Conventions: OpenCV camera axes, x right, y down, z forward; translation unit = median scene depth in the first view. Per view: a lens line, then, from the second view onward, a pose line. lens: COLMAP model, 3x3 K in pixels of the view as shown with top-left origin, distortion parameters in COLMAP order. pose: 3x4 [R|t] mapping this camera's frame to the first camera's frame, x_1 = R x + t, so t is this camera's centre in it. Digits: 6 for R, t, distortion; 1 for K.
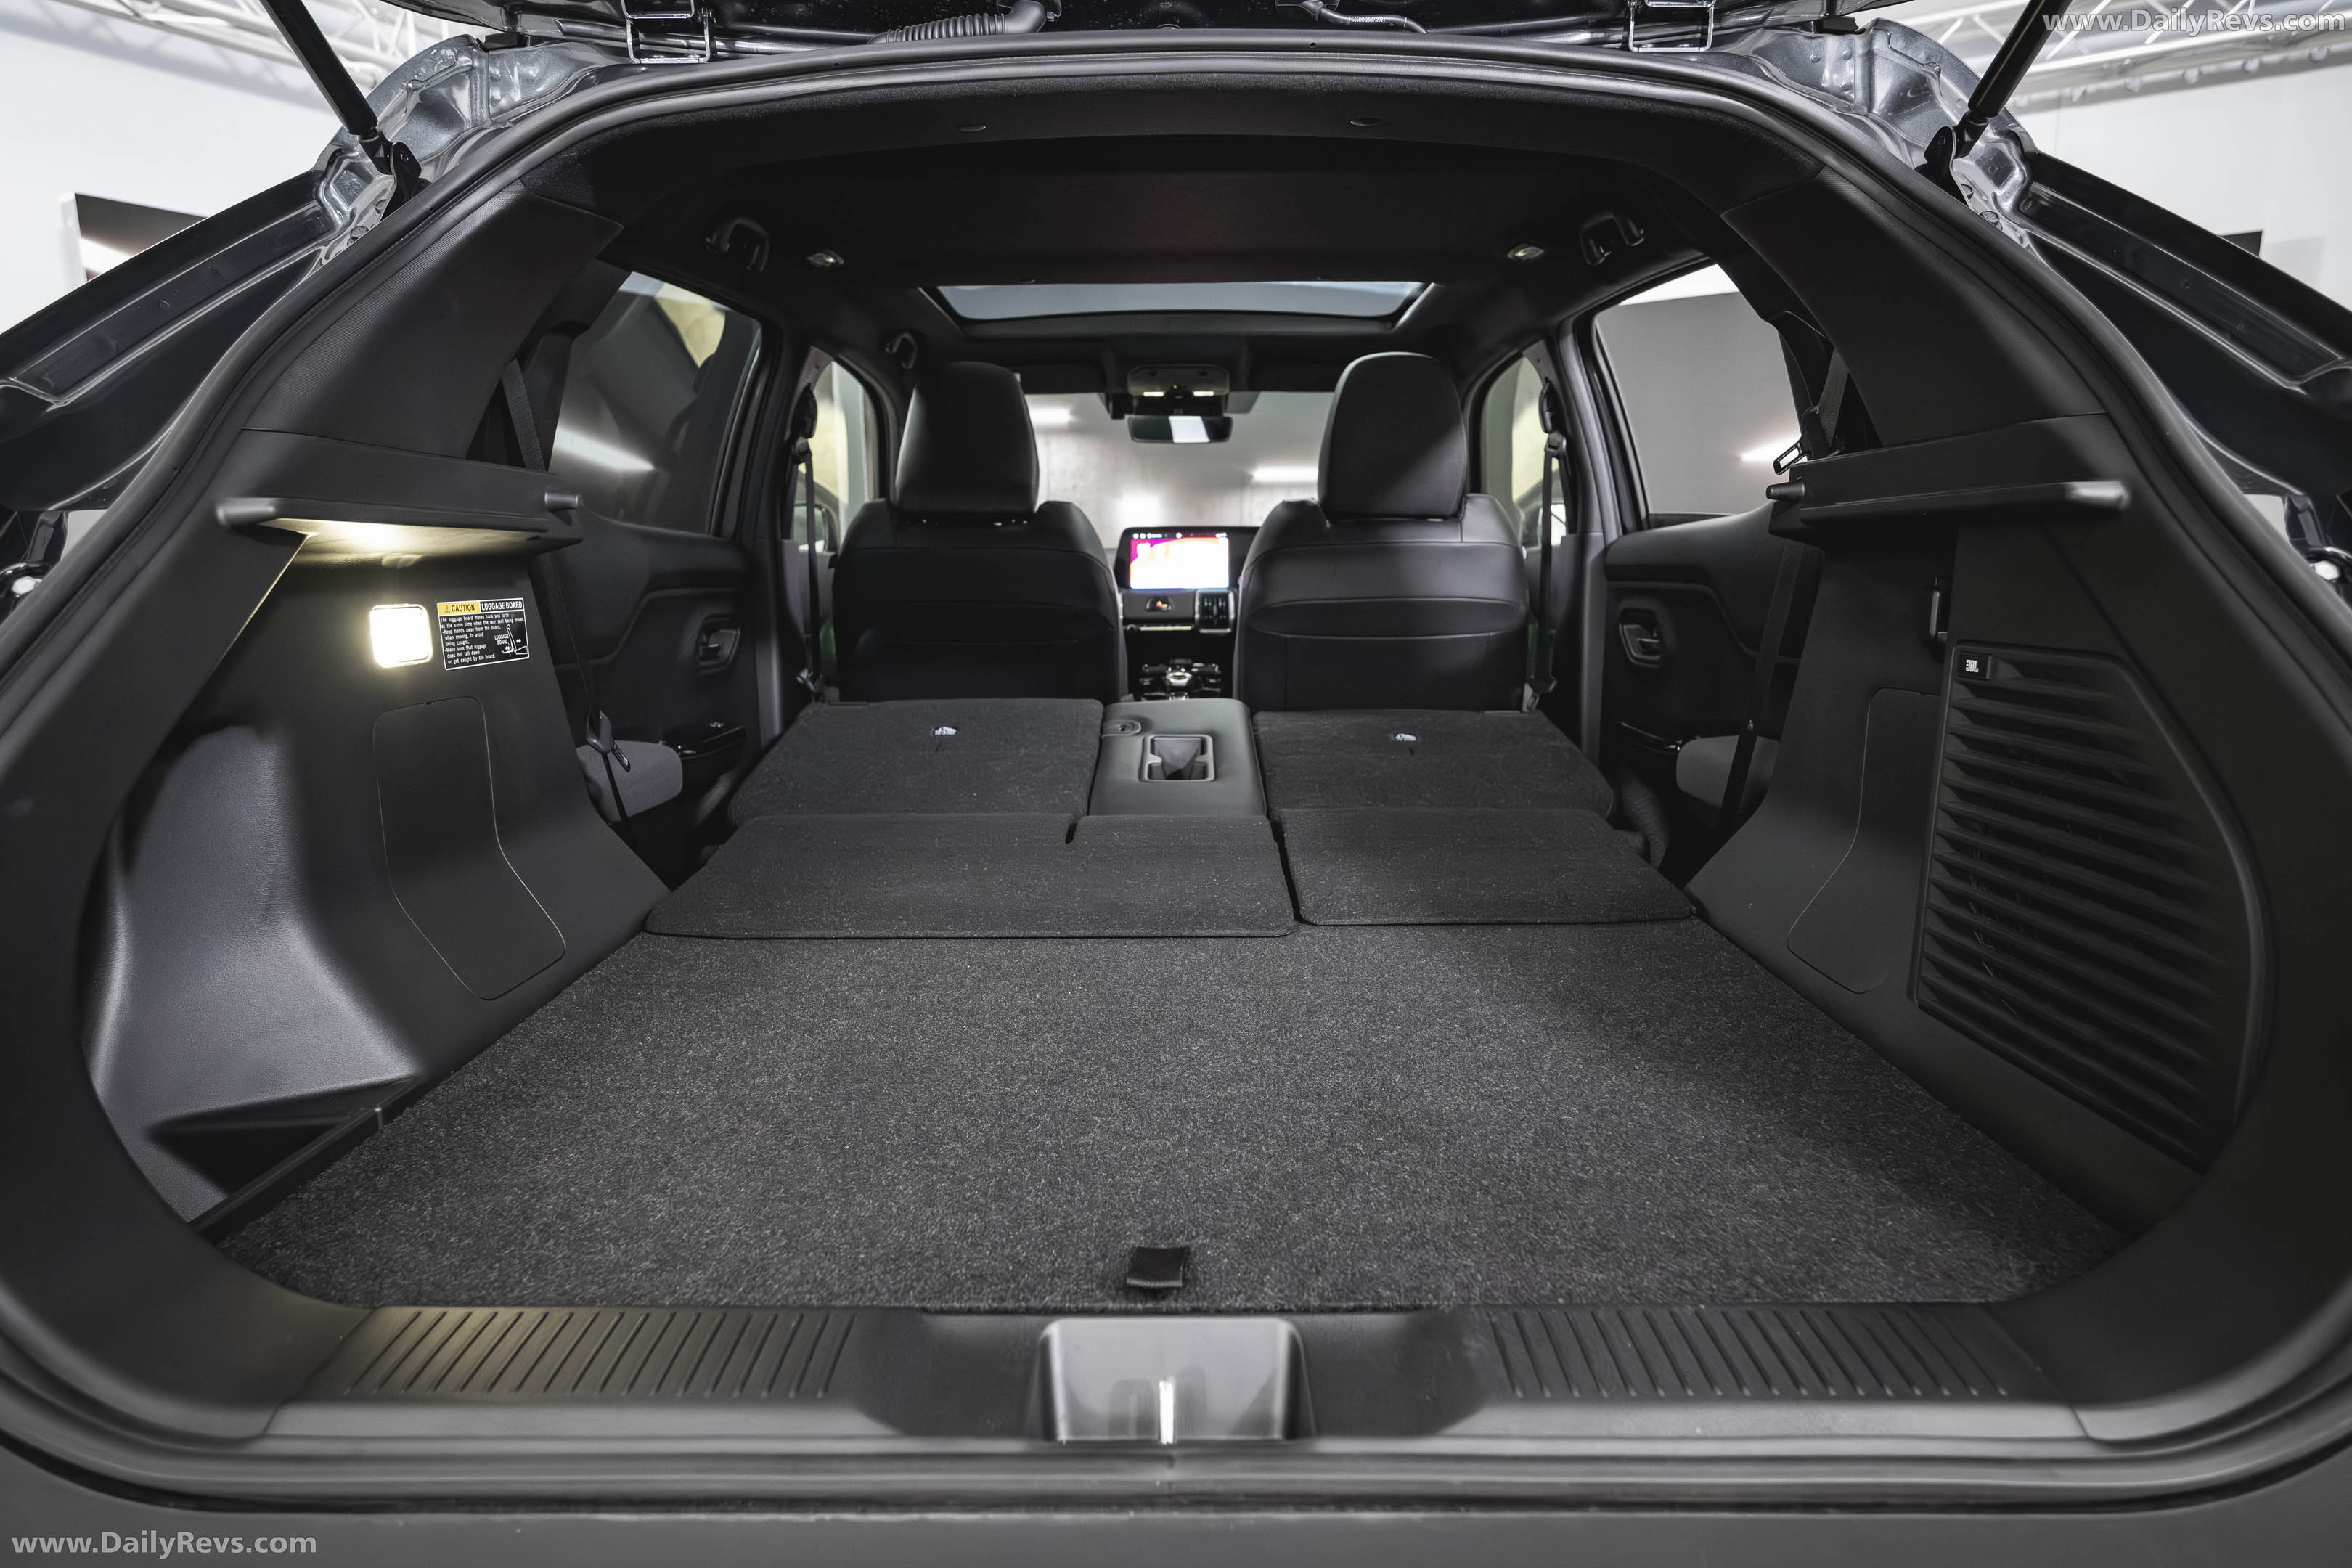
lens RADIAL K [[1286.8, 0, 1166.2], [0, 1286.8, 791.3], [0, 0, 1]] dist [-0.001501, -0.000681]
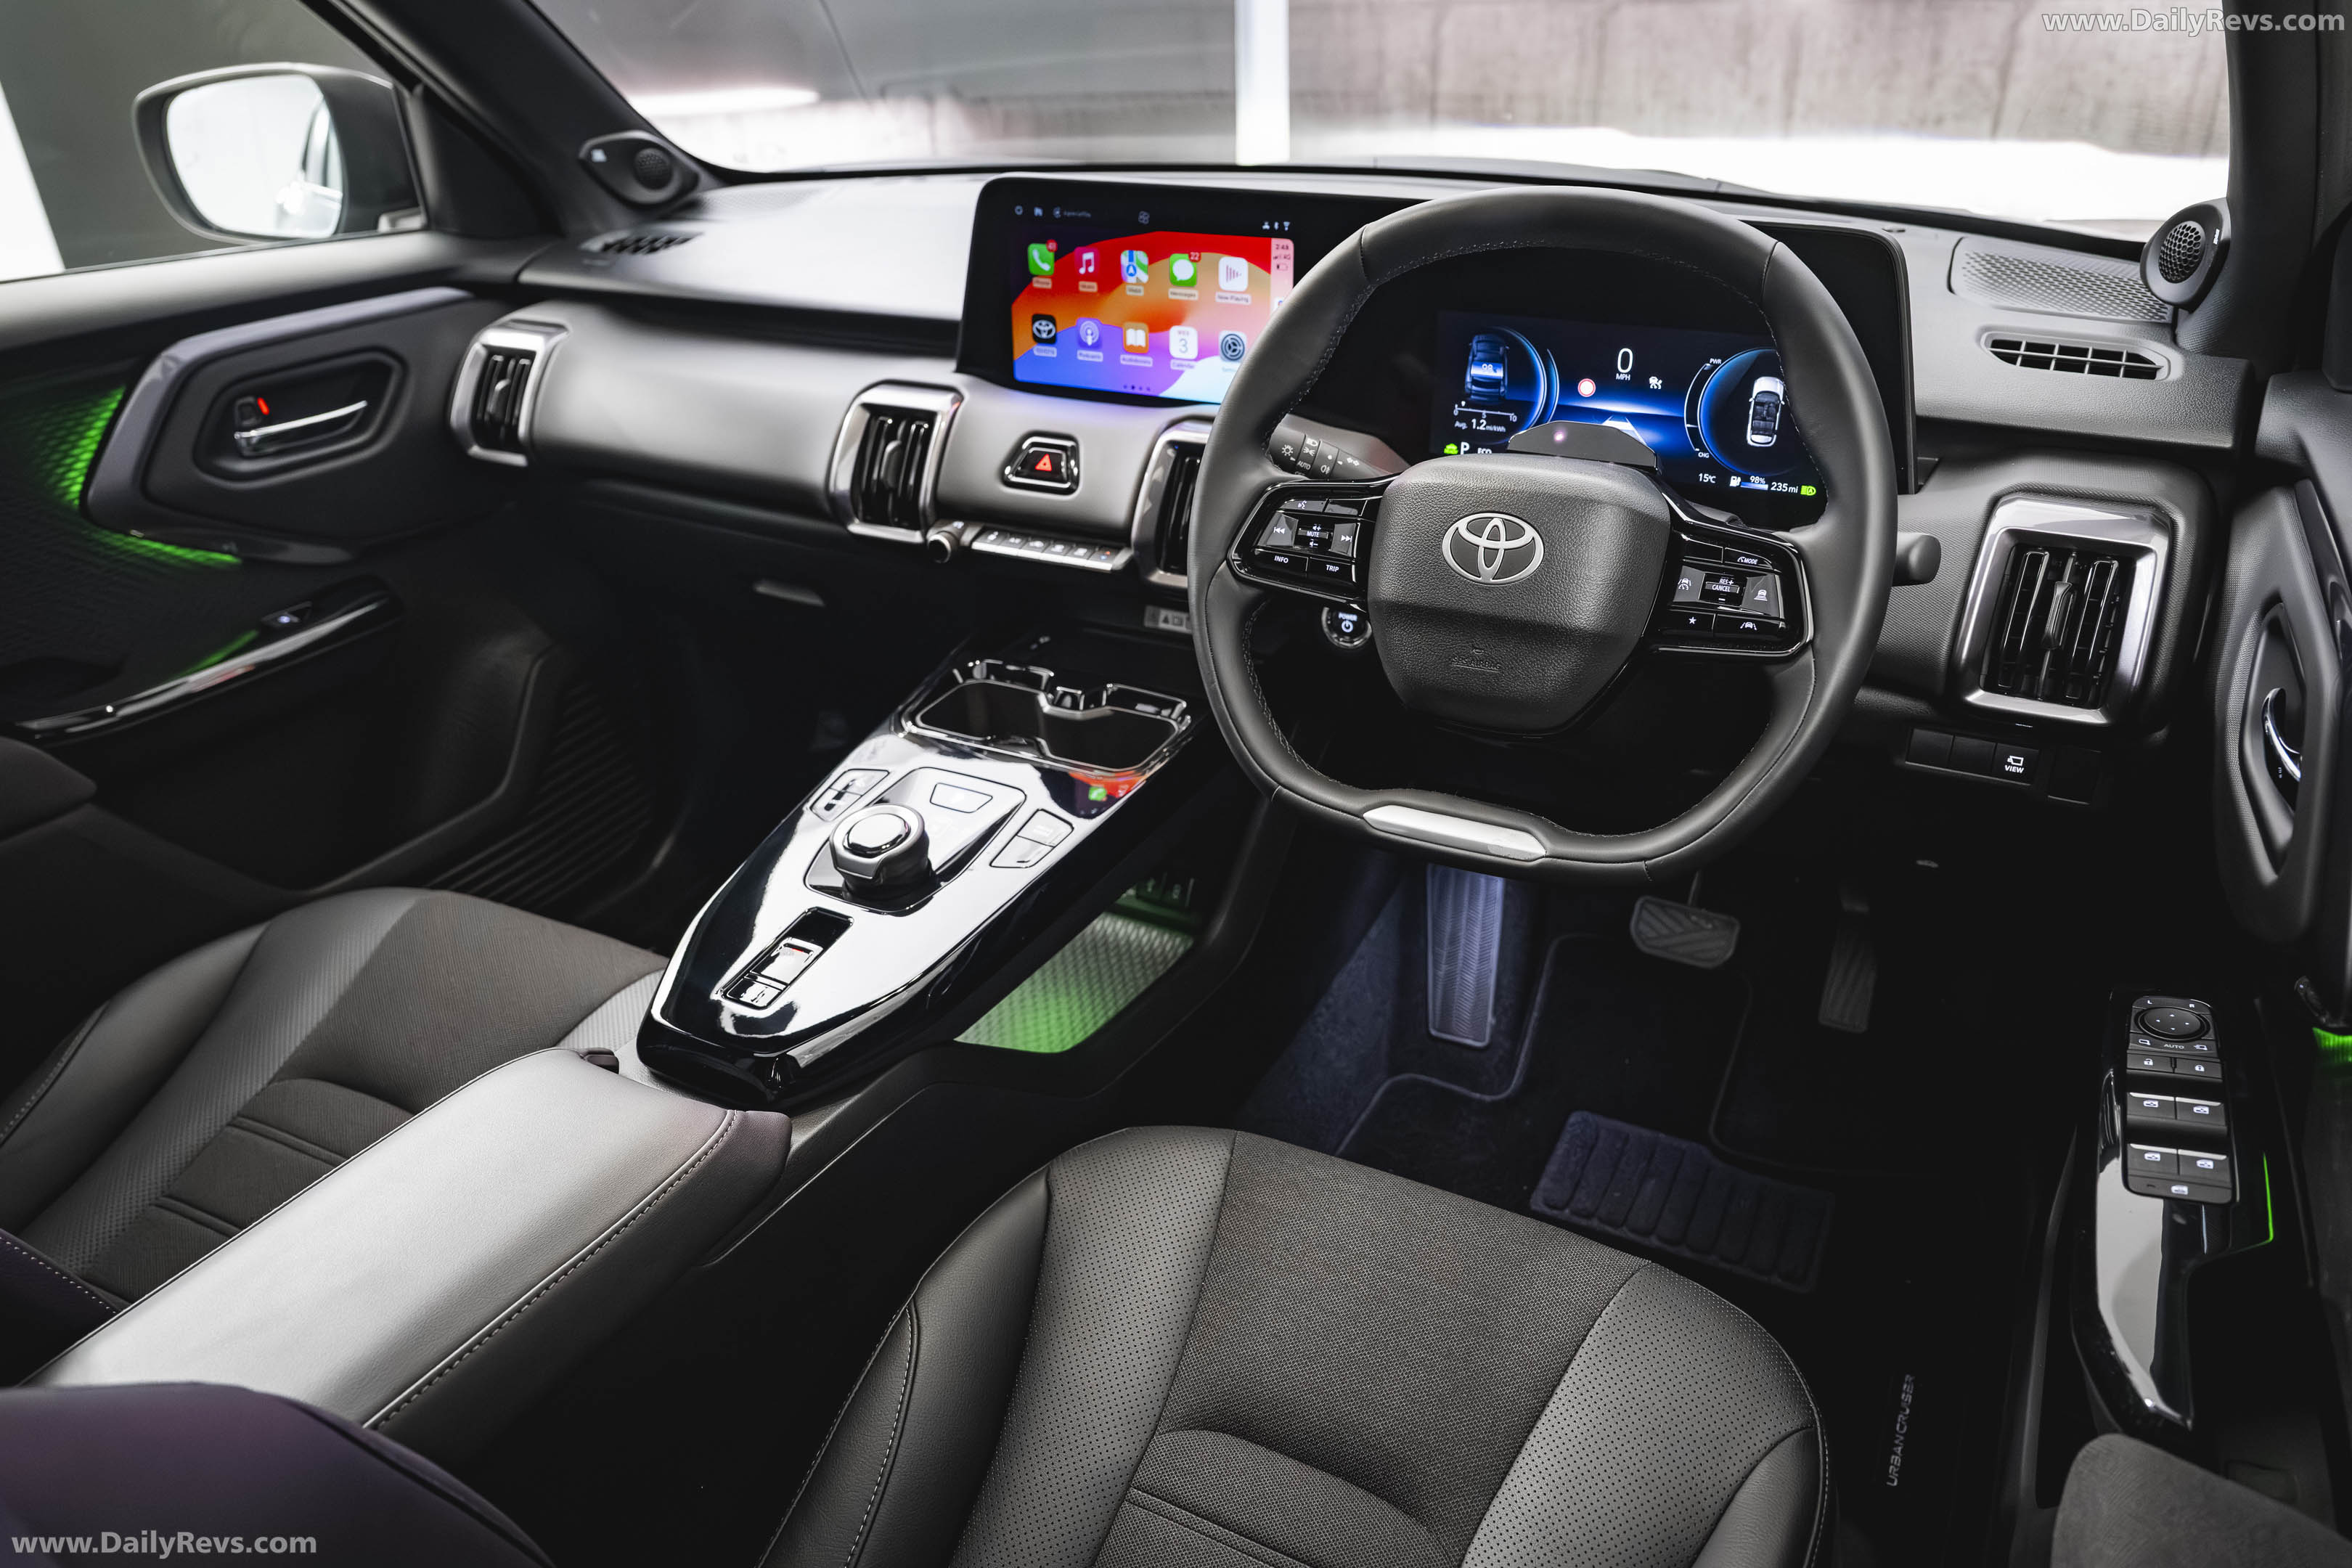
lens RADIAL K [[1632.1, 0, 1192.6], [0, 1632.1, 790.9], [0, 0, 1]] dist [-0.000491, 0.004660]
pose [[0.883921, 0.203818, -0.420882, 0.667386], [-0.064111, 0.944339, 0.322666, -0.665829], [0.463221, -0.258228, 0.847788, 2.245714]]
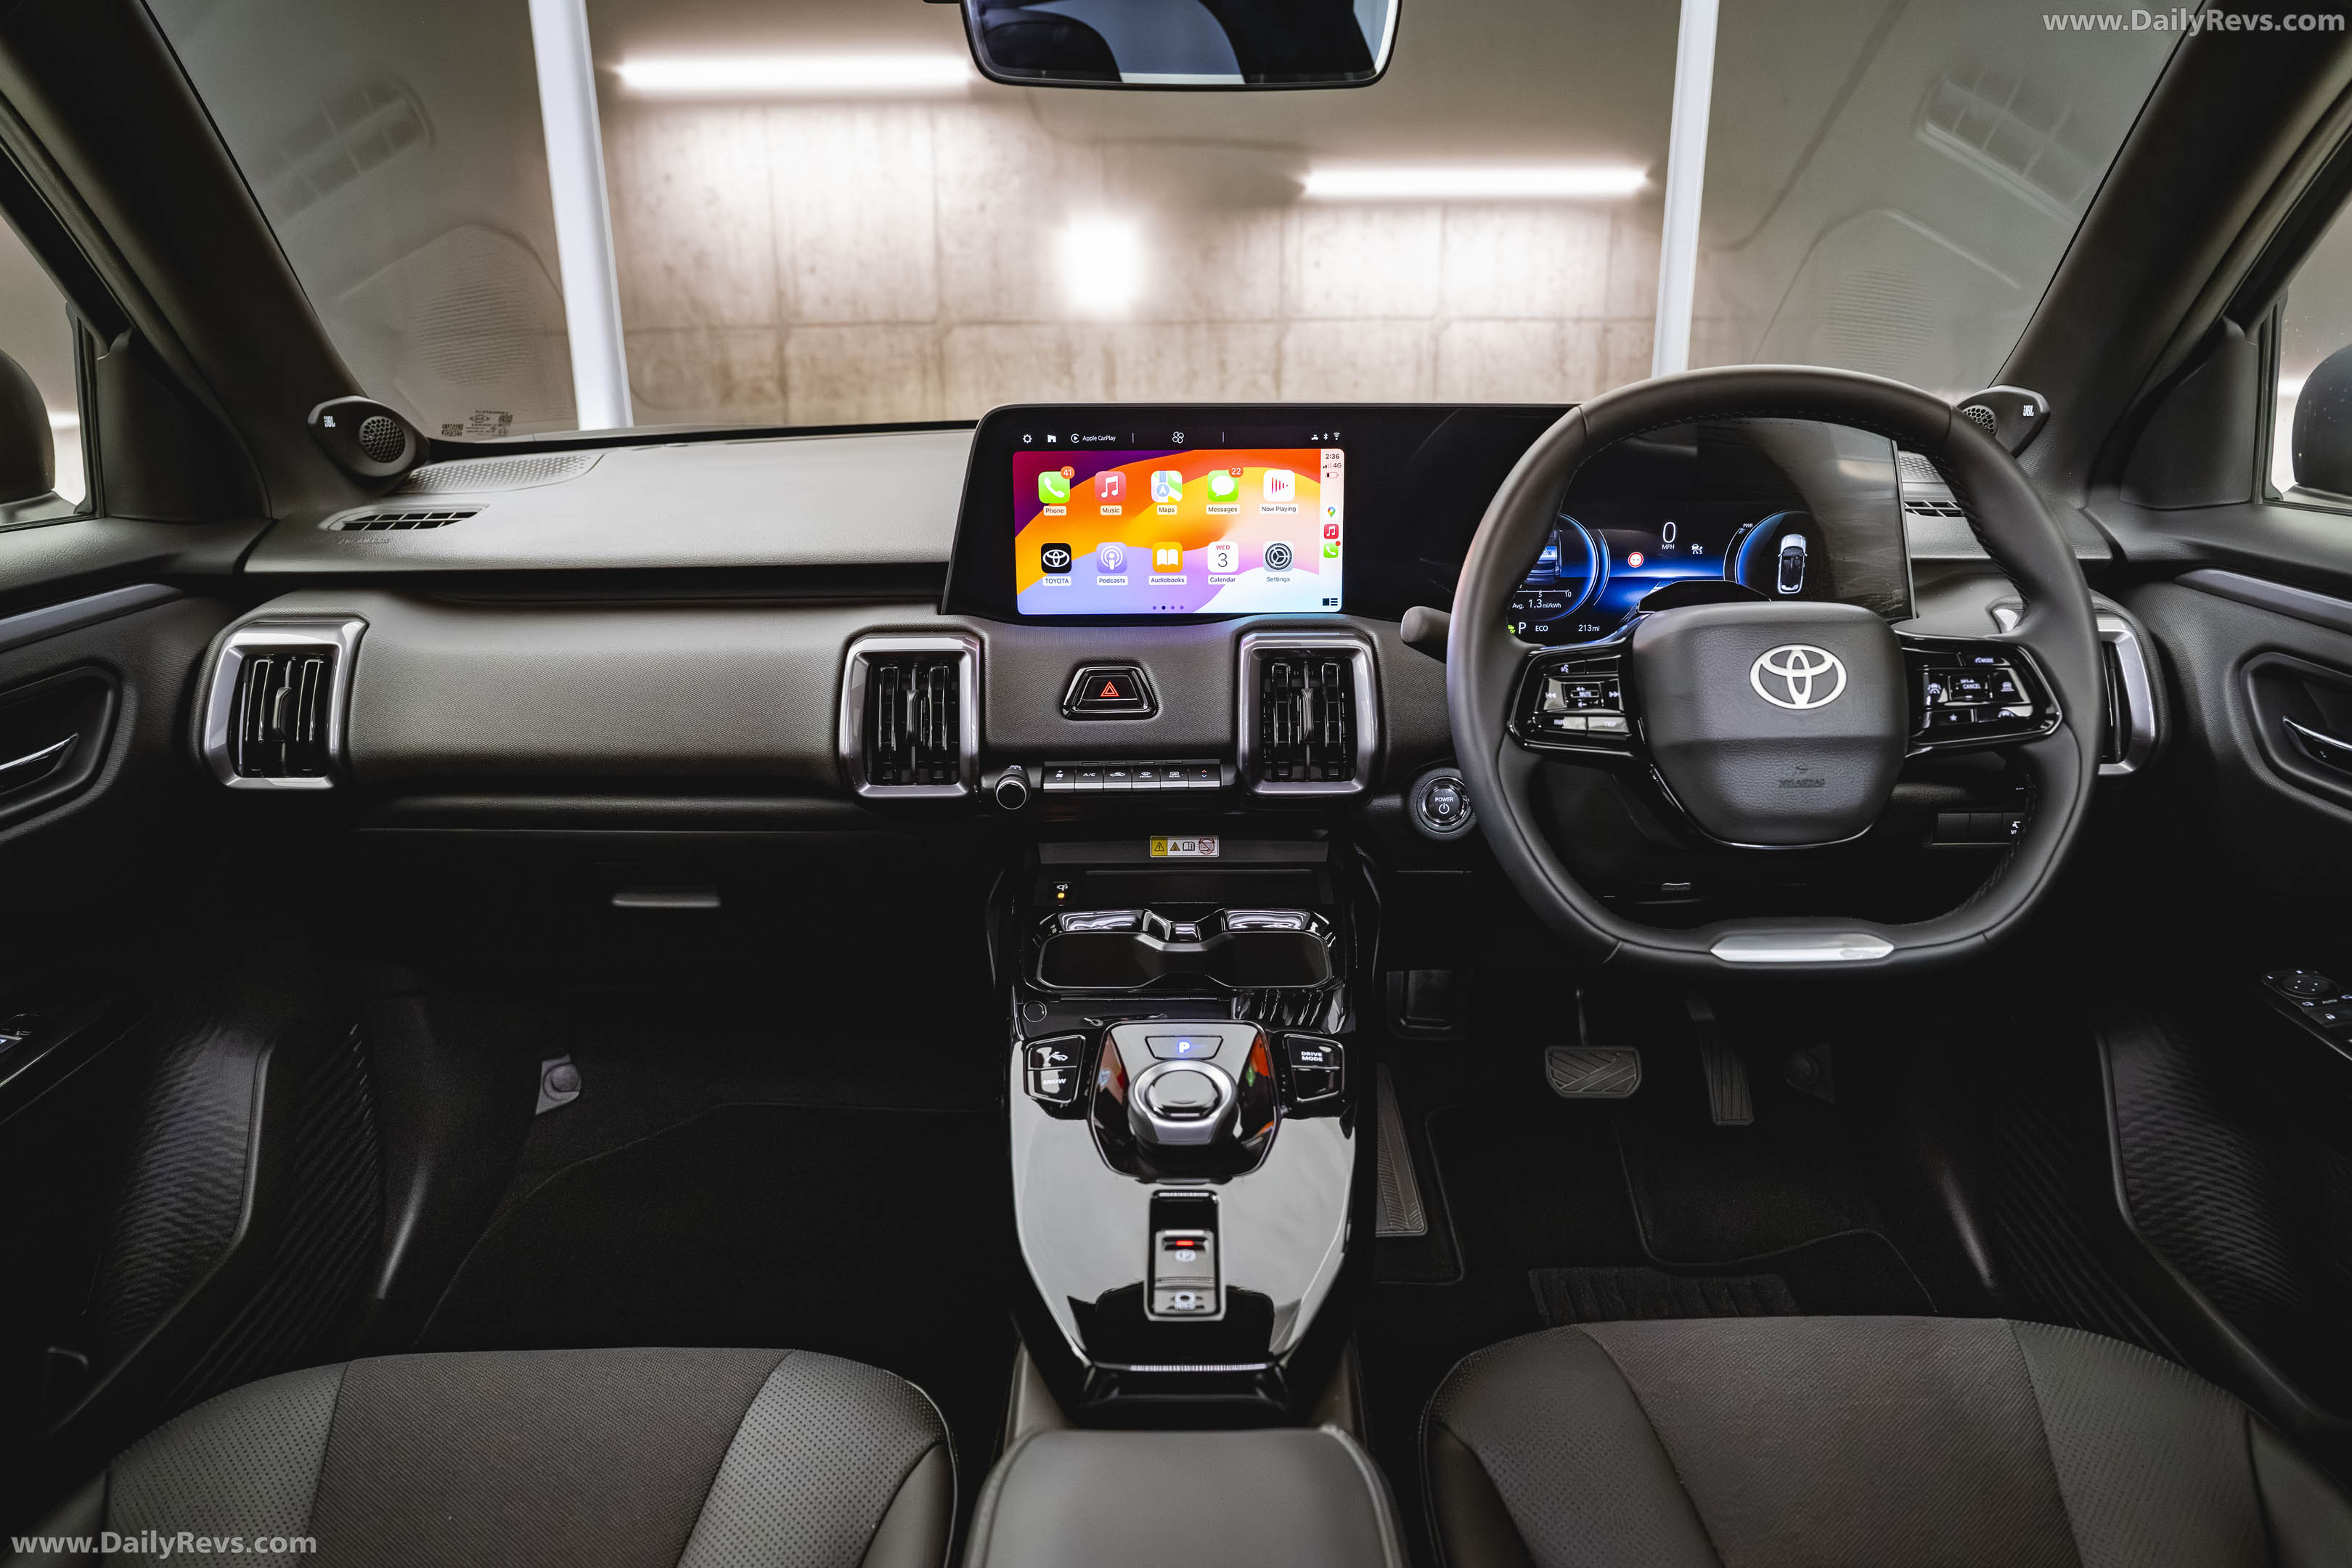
lens RADIAL K [[1582.0, 0, 1175.3], [0, 1582.0, 777.1], [0, 0, 1]] dist [-0.004033, 0.001447]
pose [[0.999949, -0.004682, 0.008942, 0.020160], [0.003528, 0.992159, 0.124932, -0.571024], [-0.009457, -0.124894, 0.992125, 2.179167]]
